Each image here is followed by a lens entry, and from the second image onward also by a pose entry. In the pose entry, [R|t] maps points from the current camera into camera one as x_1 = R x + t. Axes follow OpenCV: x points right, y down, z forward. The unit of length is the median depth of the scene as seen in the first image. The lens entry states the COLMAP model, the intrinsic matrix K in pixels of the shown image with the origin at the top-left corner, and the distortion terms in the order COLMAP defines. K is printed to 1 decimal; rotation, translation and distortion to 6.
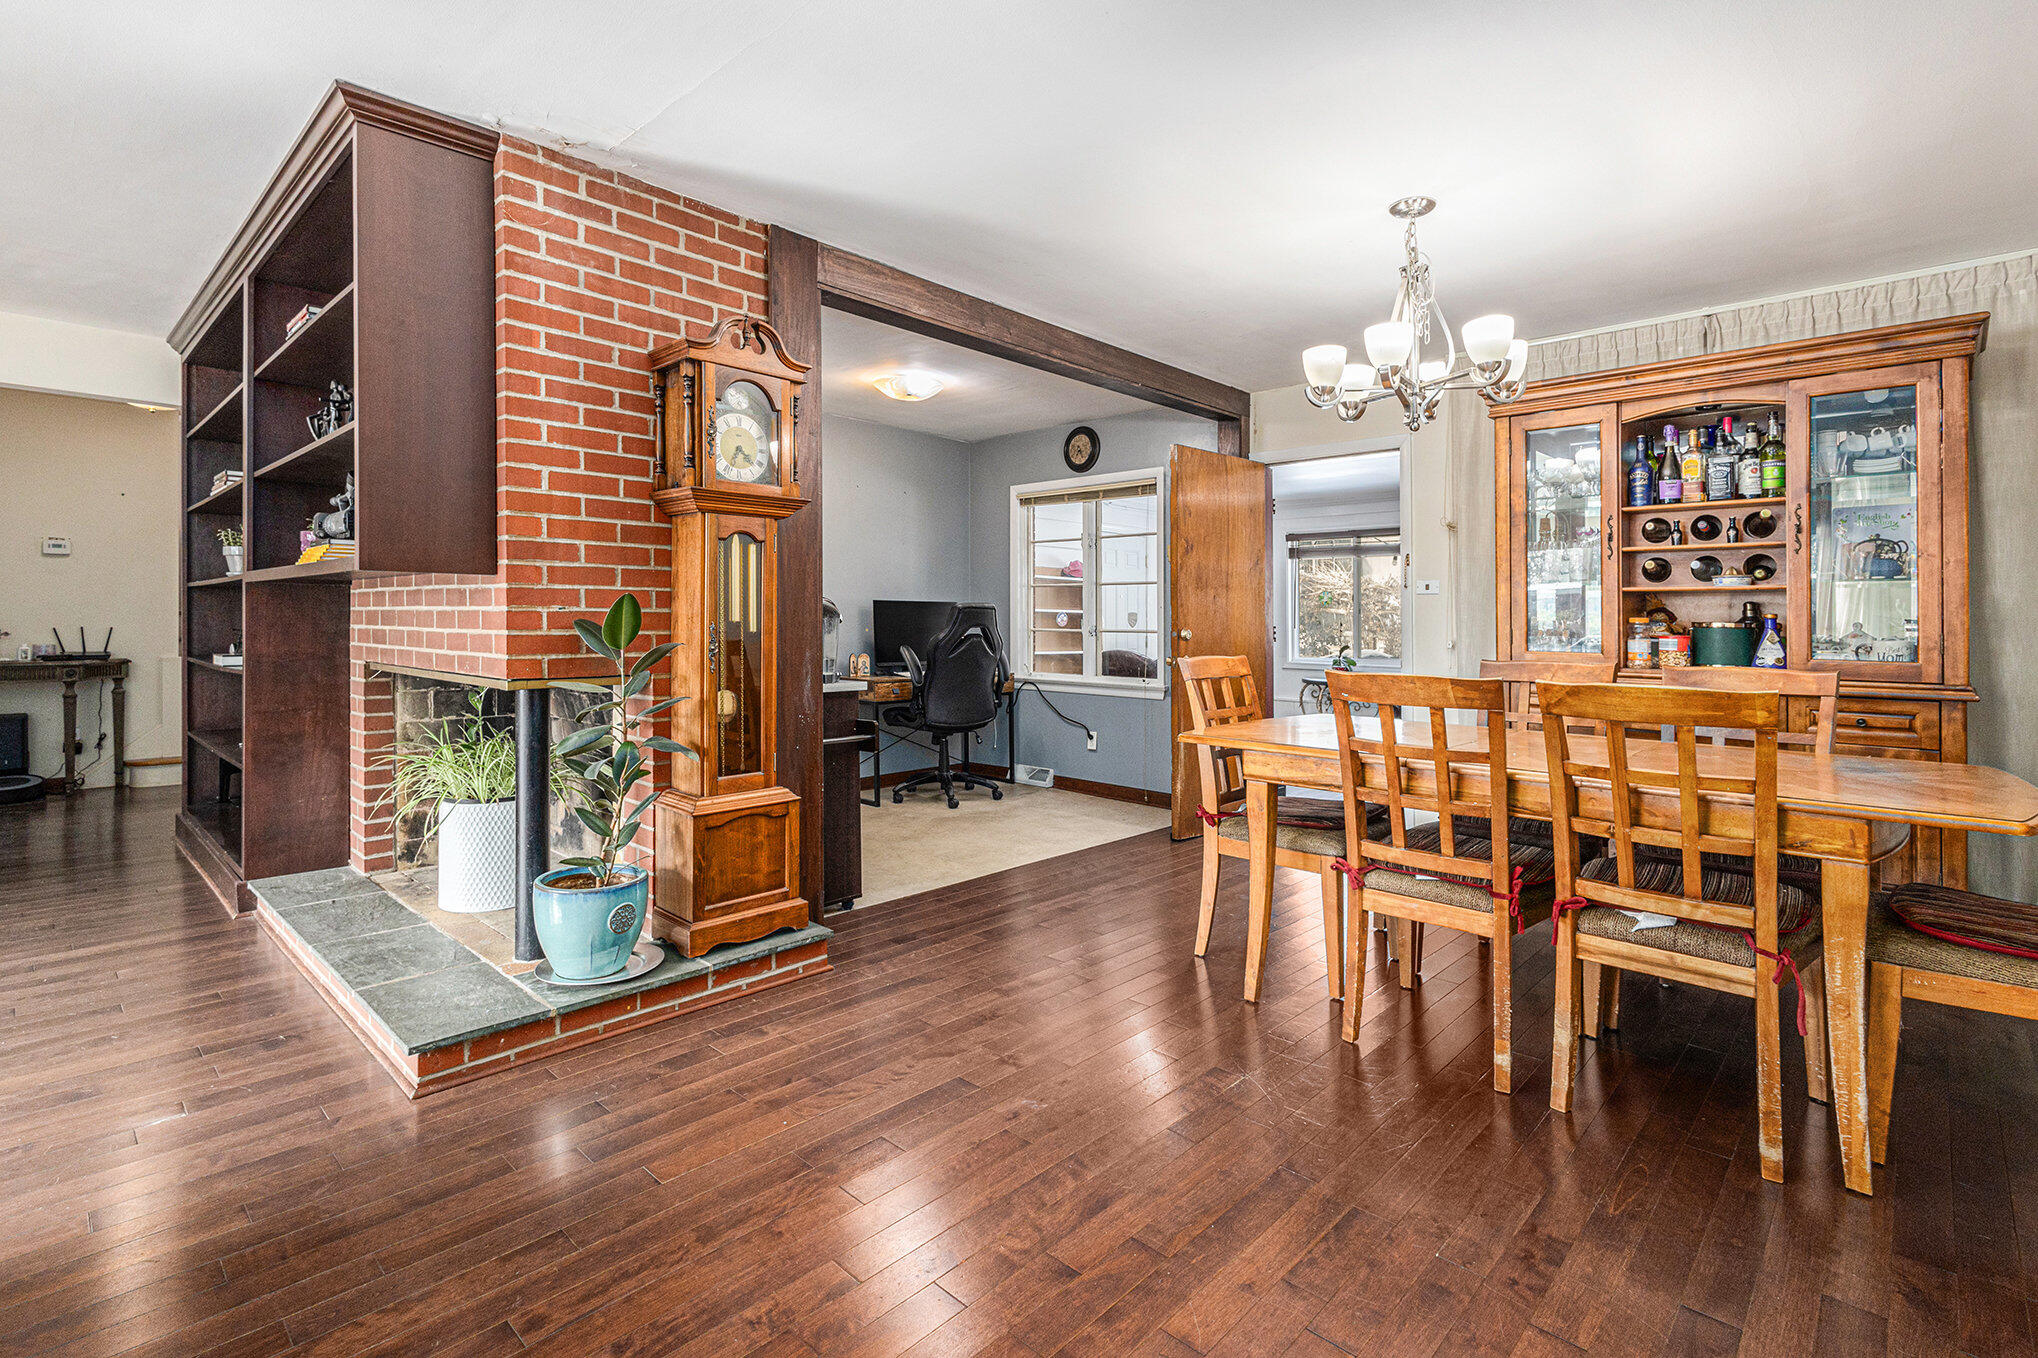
lens RADIAL K [[948.2, 0, 1015.5], [0, 948.2, 627.6], [0, 0, 1]] dist [0.000064, 0.000040]
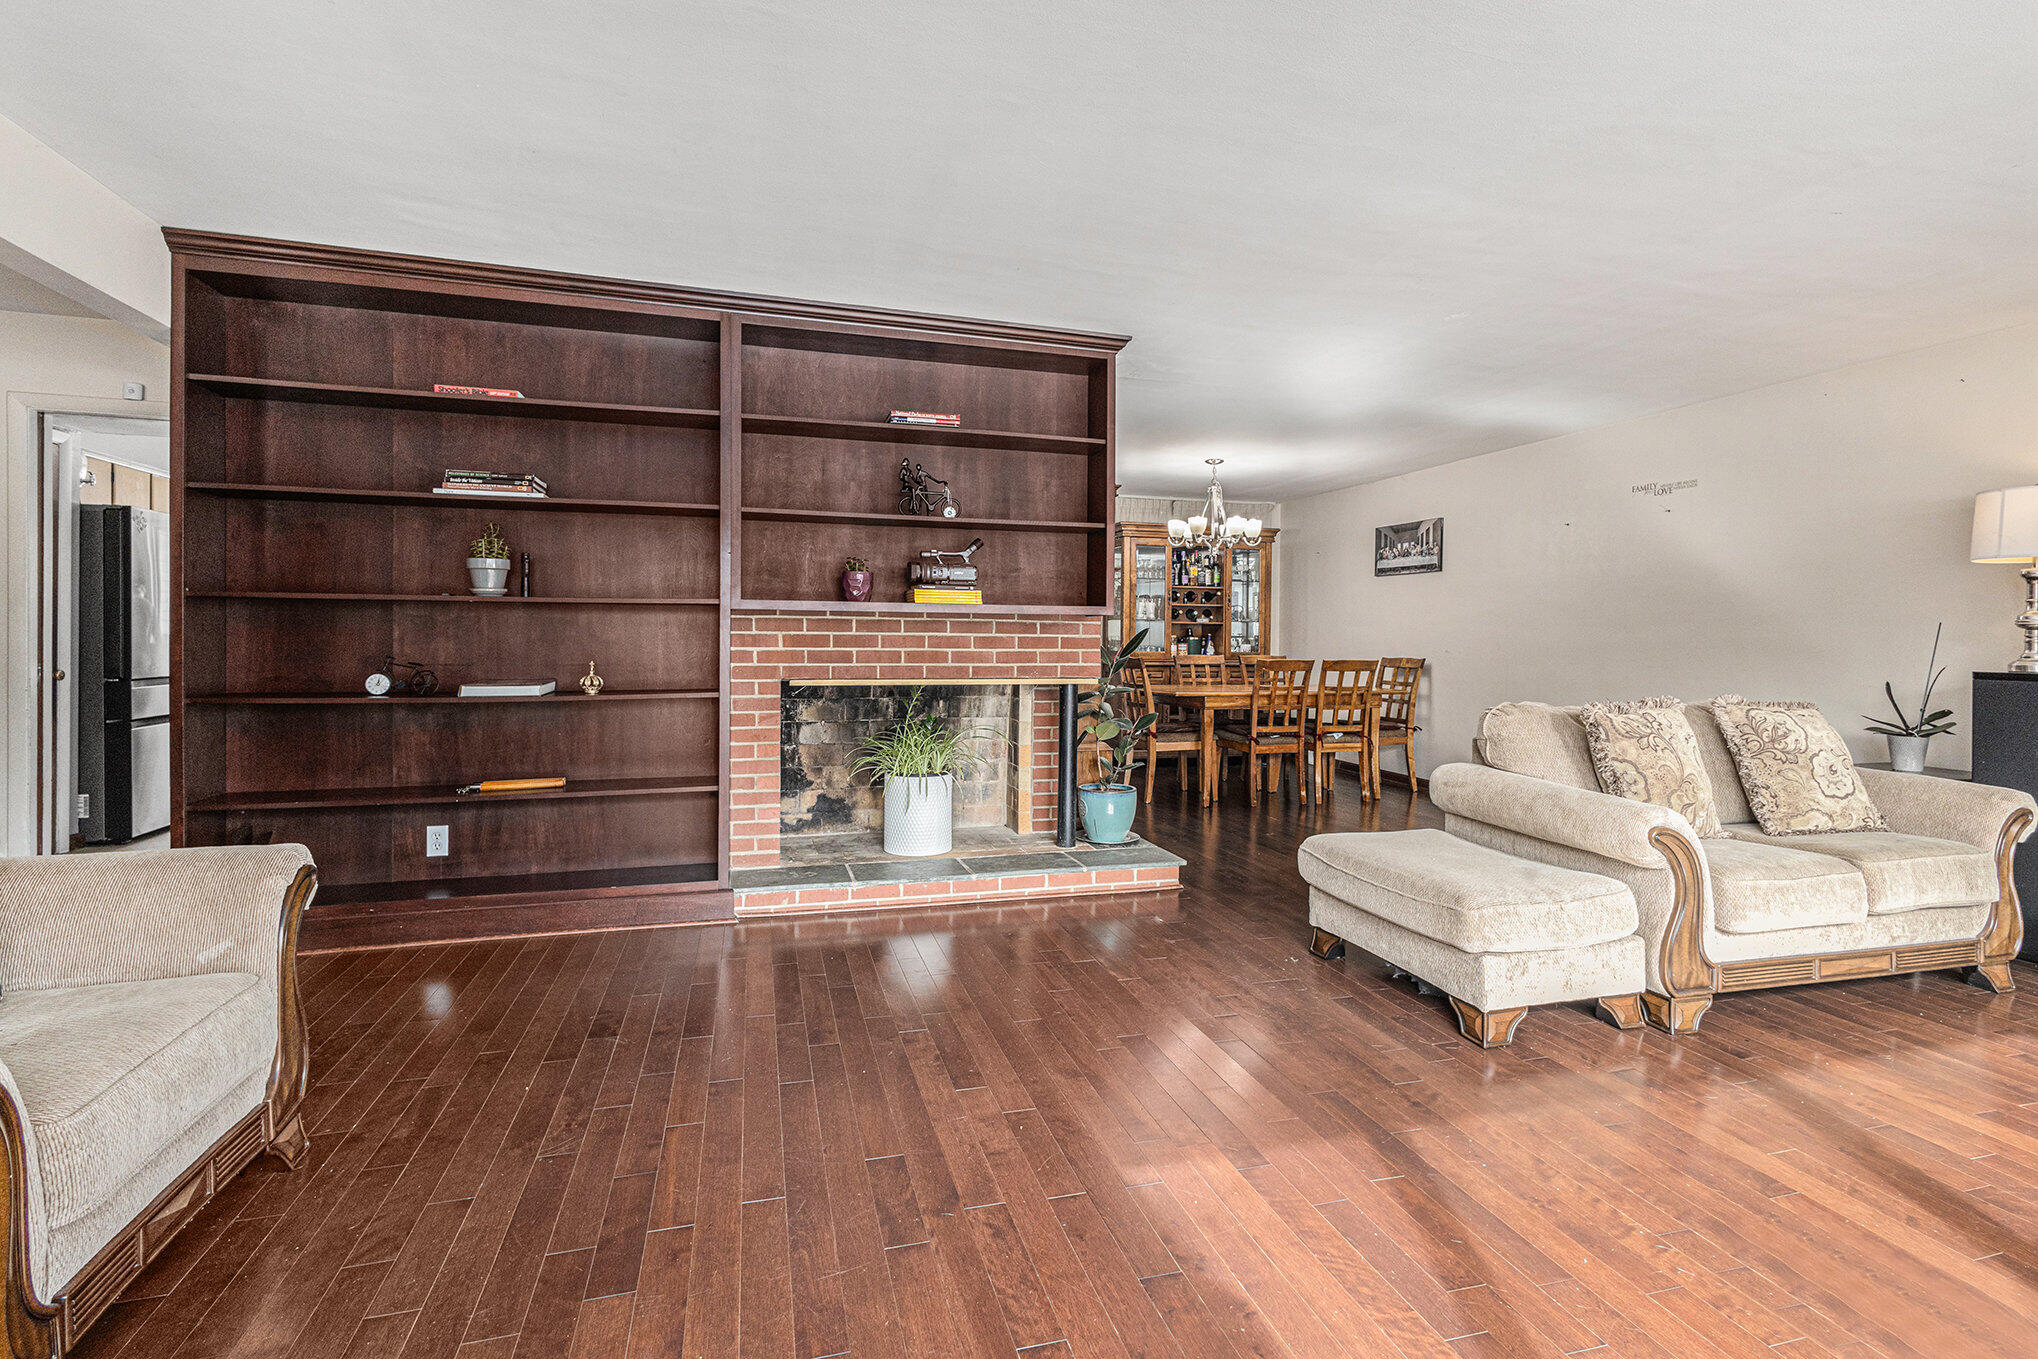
lens RADIAL K [[948.2, 0, 1015.5], [0, 948.2, 628.1], [0, 0, 1]] dist [0.000064, 0.000040]
pose [[0.513783, 0.000664, 0.857920, -1.363296], [-0.000376, 1.000000, -0.000548, -0.023349], [-0.857920, -0.000041, 0.513784, 0.158730]]
